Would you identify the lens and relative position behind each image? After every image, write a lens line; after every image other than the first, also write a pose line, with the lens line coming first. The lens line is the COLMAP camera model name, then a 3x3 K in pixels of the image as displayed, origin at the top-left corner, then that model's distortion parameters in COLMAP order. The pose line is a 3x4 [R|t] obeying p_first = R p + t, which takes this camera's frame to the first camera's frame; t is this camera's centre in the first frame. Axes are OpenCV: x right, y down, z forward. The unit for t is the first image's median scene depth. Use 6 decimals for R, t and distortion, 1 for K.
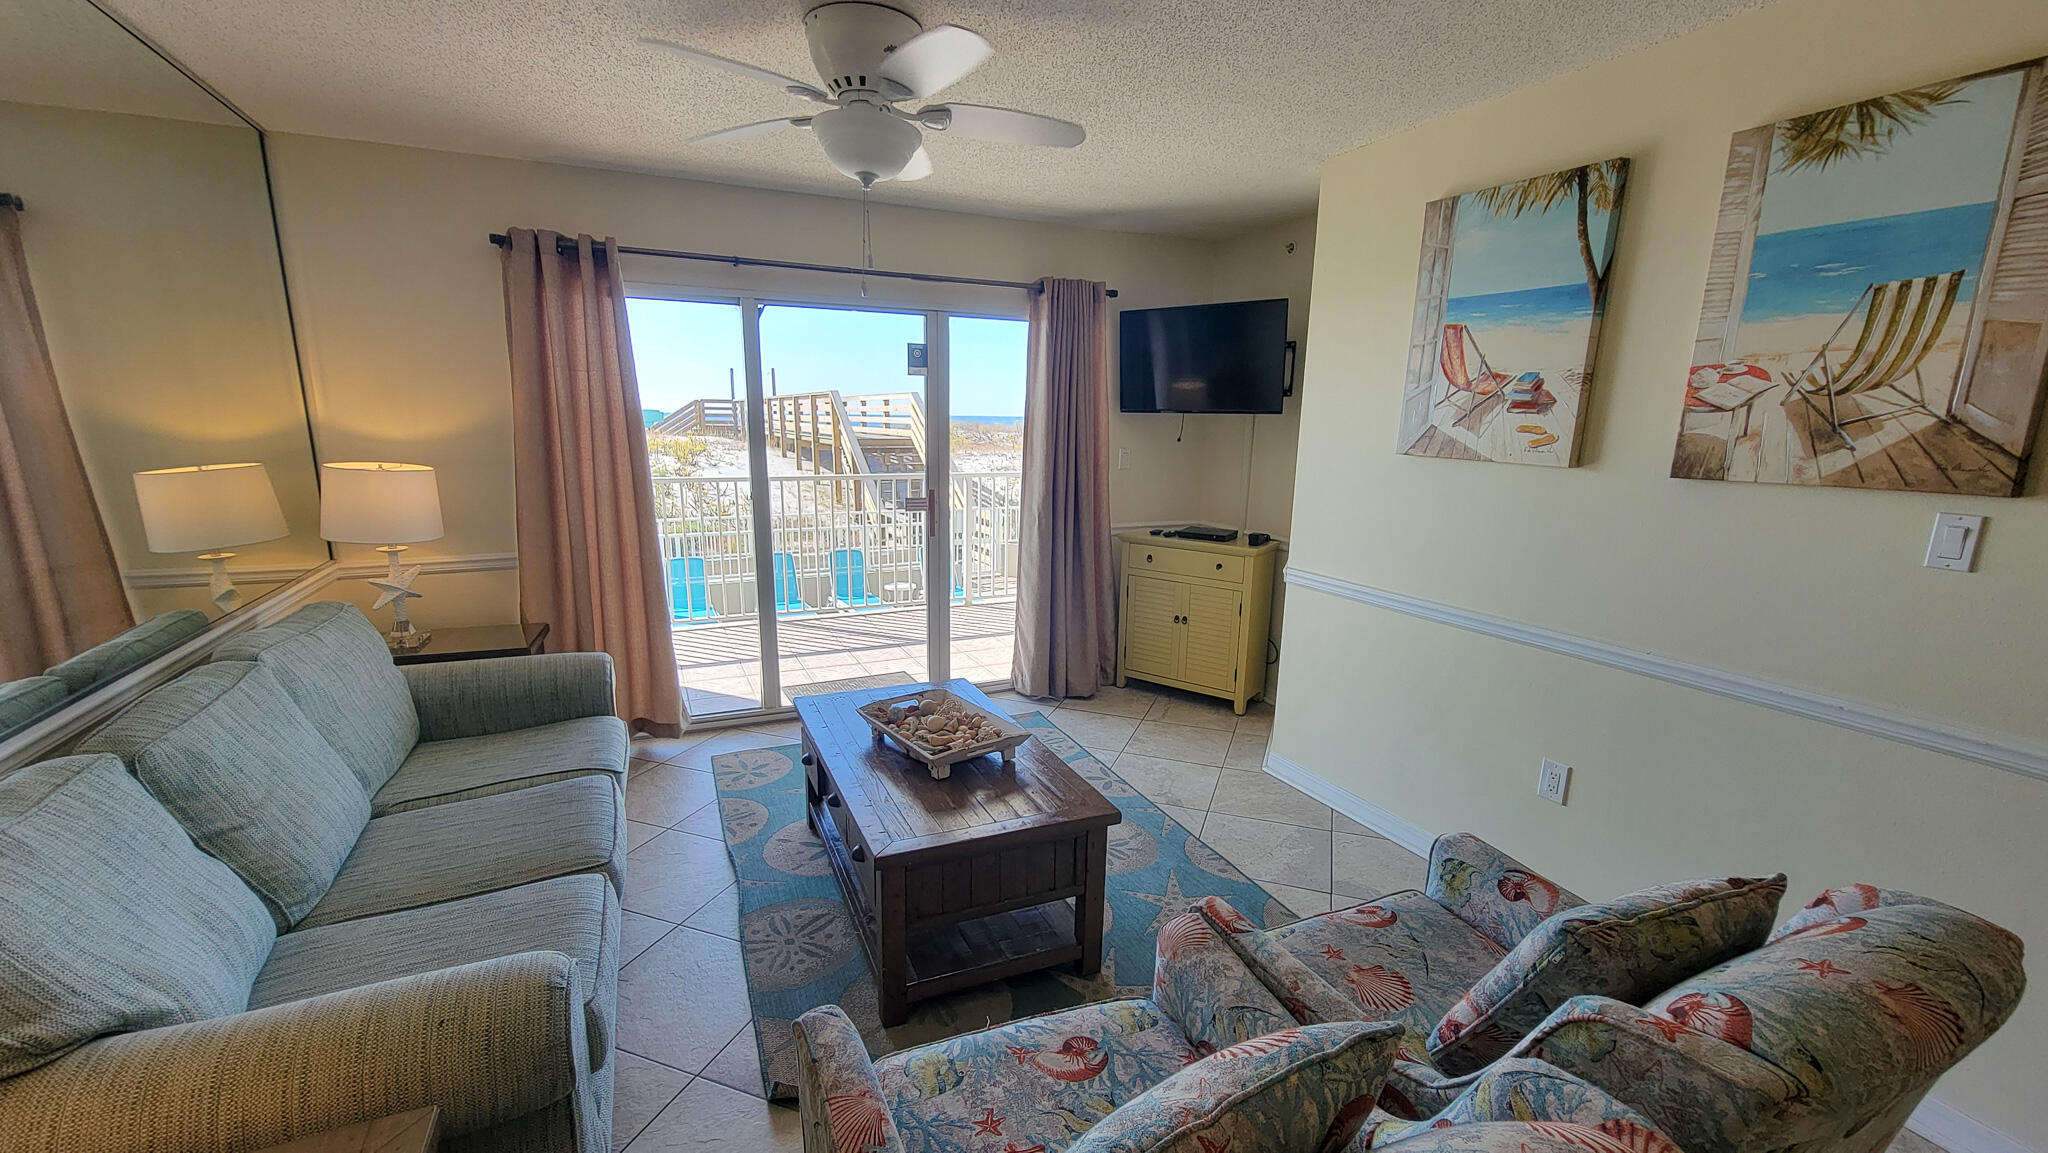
lens RADIAL K [[839.5, 0, 1015.2], [0, 839.5, 604.7], [0, 0, 1]] dist [-0.003052, -0.000700]
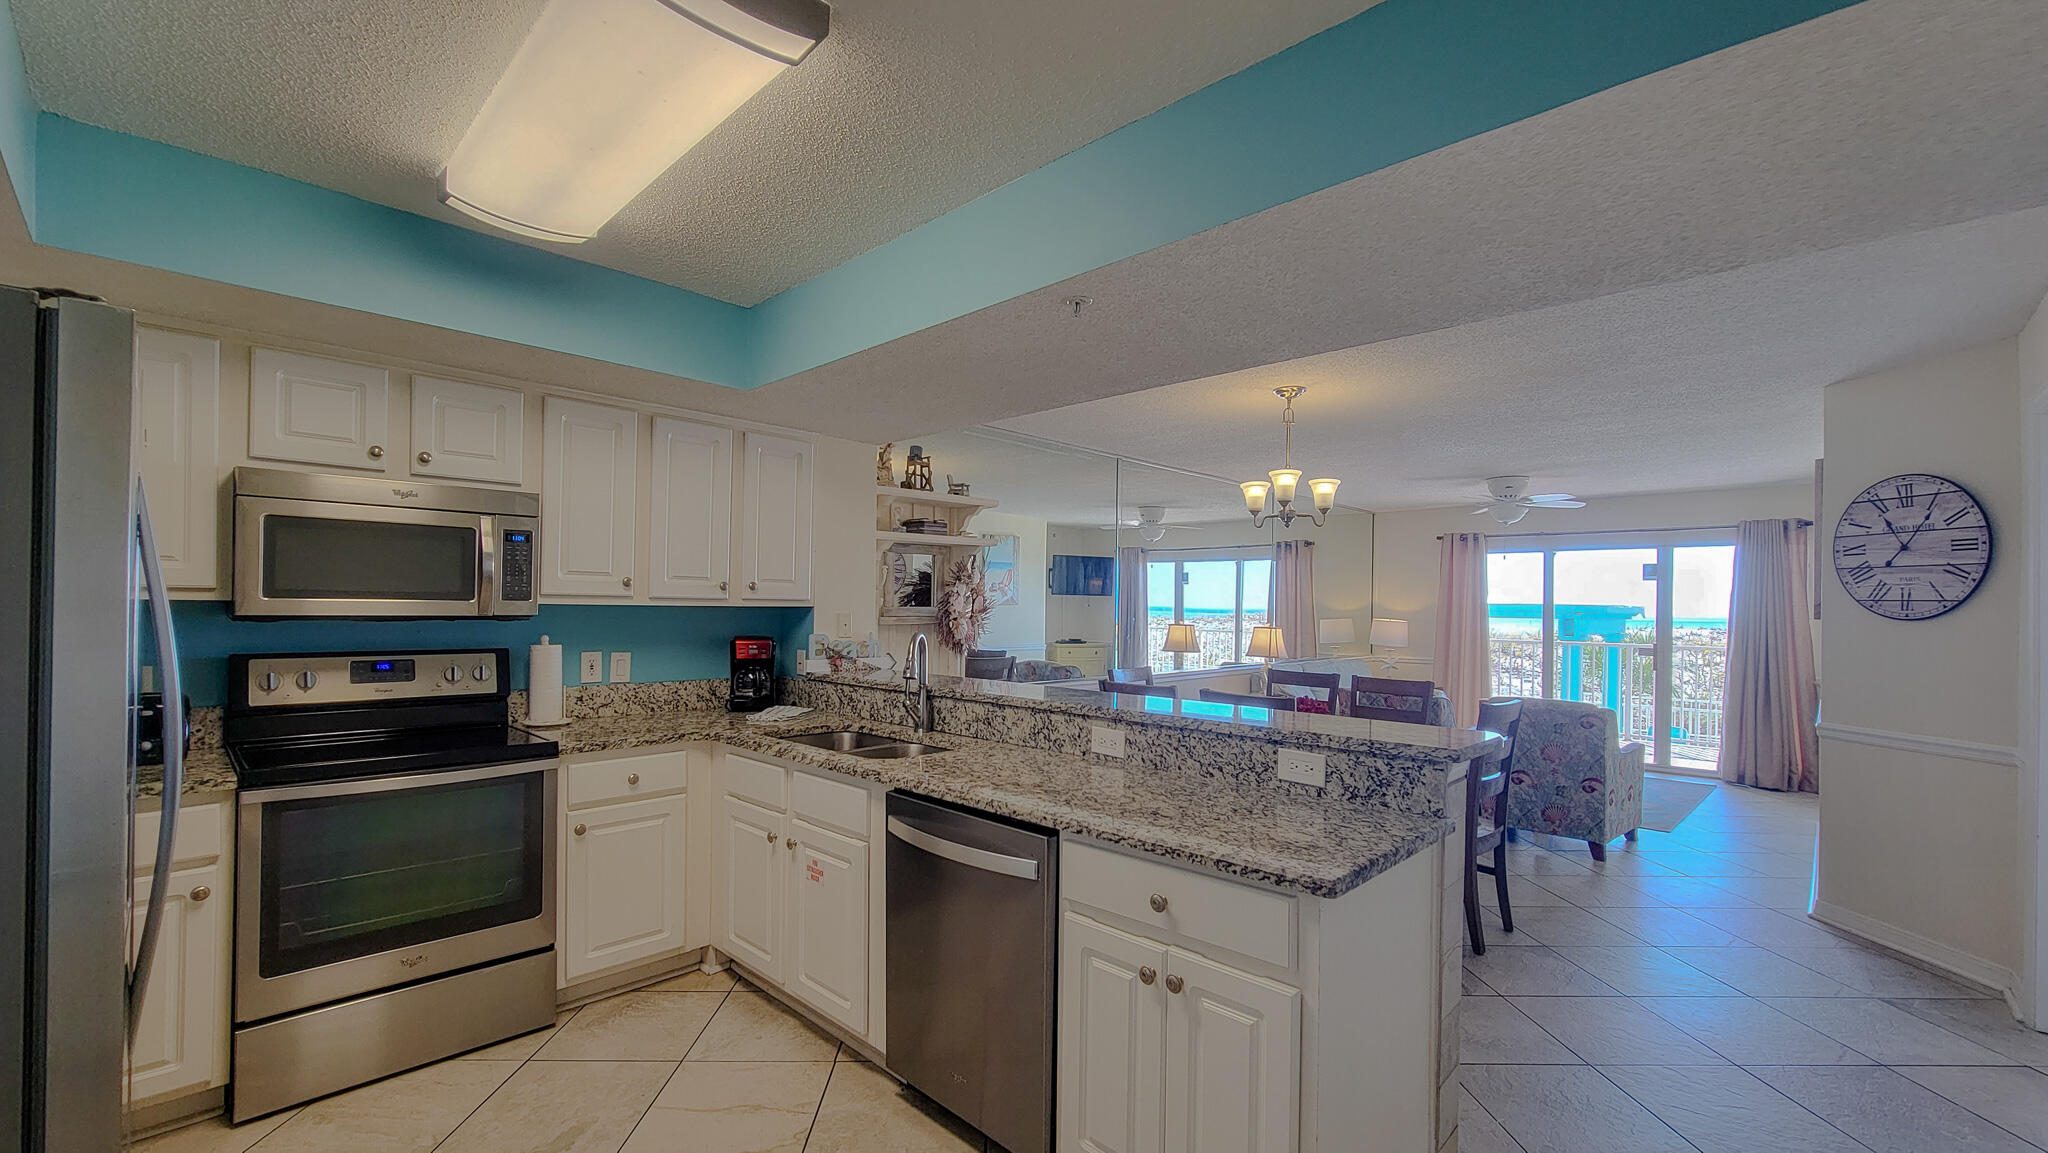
lens RADIAL K [[839.5, 0, 1015.2], [0, 839.5, 604.7], [0, 0, 1]] dist [-0.003052, -0.000700]
pose [[0.364596, -0.008940, -0.931123, 1.529558], [-0.215461, 0.972007, -0.093700, 0.344446], [0.905895, 0.234783, 0.352463, -1.233536]]
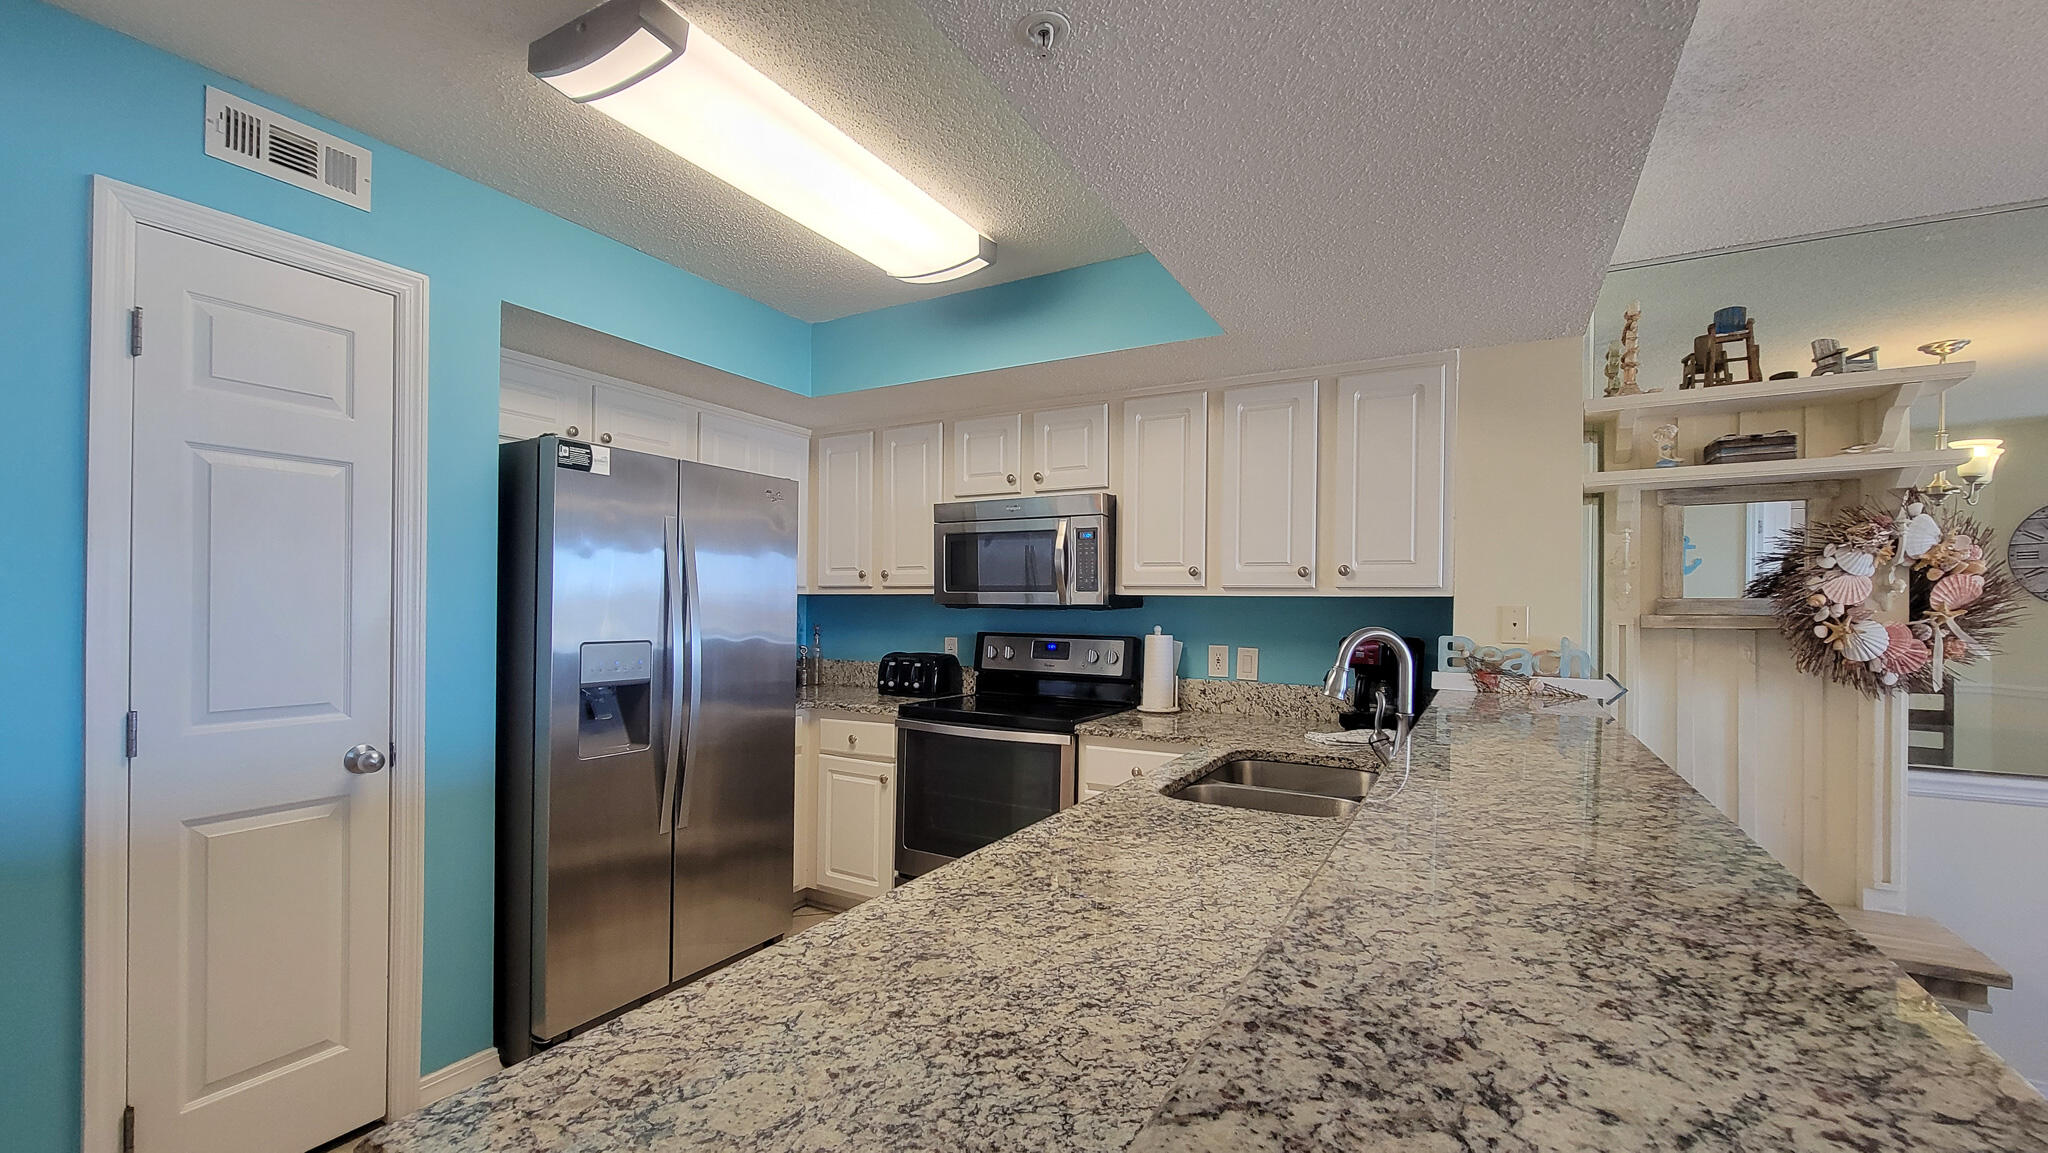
lens RADIAL K [[839.5, 0, 1015.2], [0, 839.5, 604.7], [0, 0, 1]] dist [-0.003052, -0.000700]
pose [[-0.806218, -0.022585, -0.591188, 1.121383], [-0.153102, 0.973196, 0.171611, 0.216205], [0.571466, 0.228868, -0.788065, -0.601526]]
